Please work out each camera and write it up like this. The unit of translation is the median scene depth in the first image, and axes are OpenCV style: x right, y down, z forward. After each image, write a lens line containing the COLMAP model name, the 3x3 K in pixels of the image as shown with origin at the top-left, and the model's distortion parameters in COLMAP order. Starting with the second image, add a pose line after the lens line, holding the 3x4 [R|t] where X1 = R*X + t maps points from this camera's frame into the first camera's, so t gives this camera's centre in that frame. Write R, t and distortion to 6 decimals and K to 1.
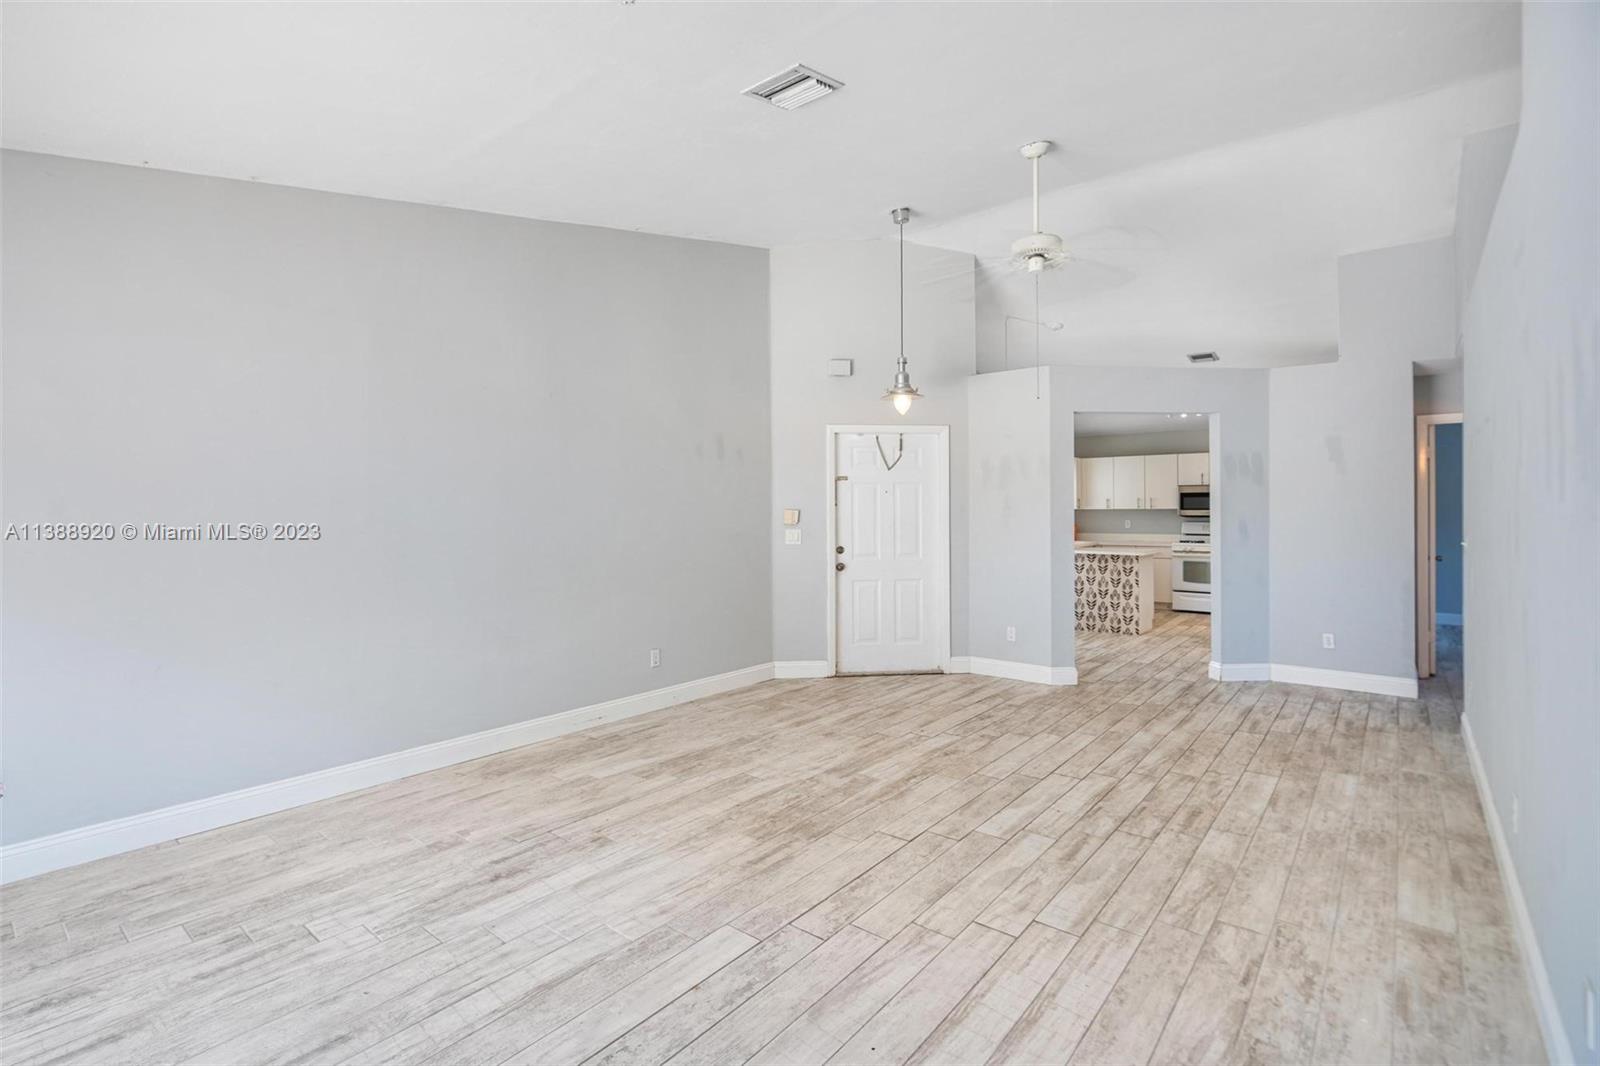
lens RADIAL K [[735.0, 0, 795.0], [0, 735.0, 516.3], [0, 0, 1]] dist [-0.005892, 0.002989]
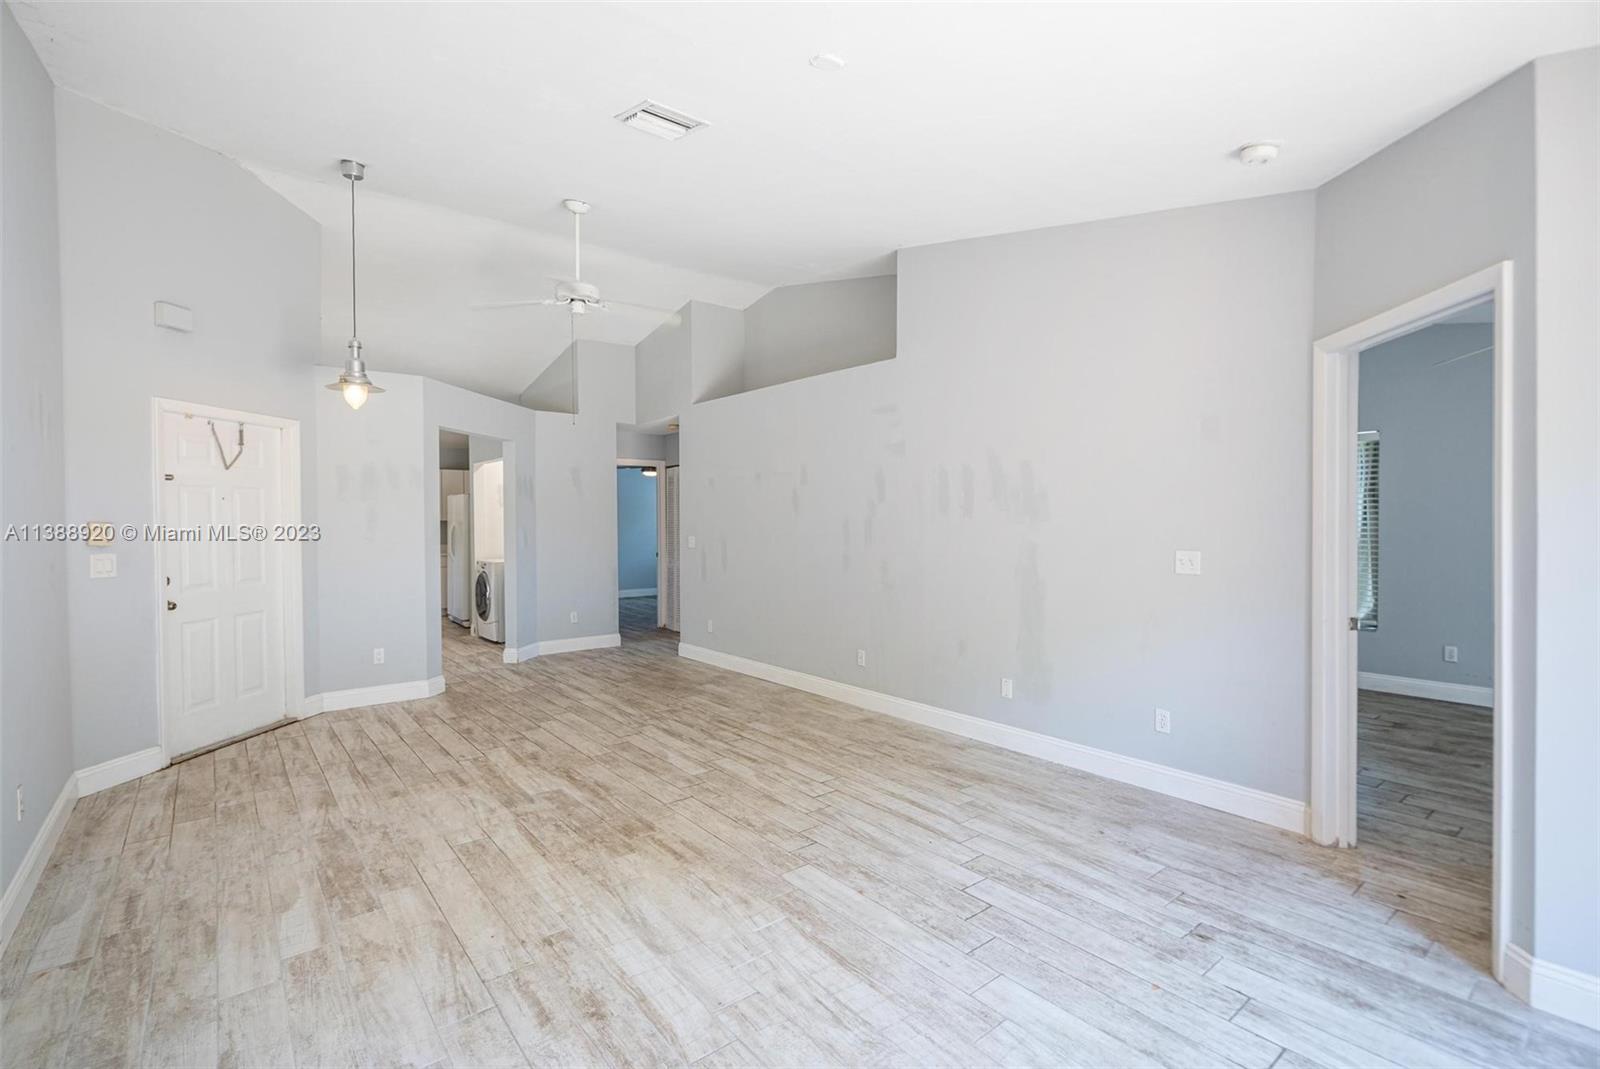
lens RADIAL K [[735.0, 0, 784.1], [0, 735.0, 533.9], [0, 0, 1]] dist [-0.005892, 0.002989]
pose [[0.222604, -0.016806, 0.974764, -0.769305], [0.010861, 0.999832, 0.014758, -0.003080], [-0.974849, 0.007302, 0.222749, 0.457918]]
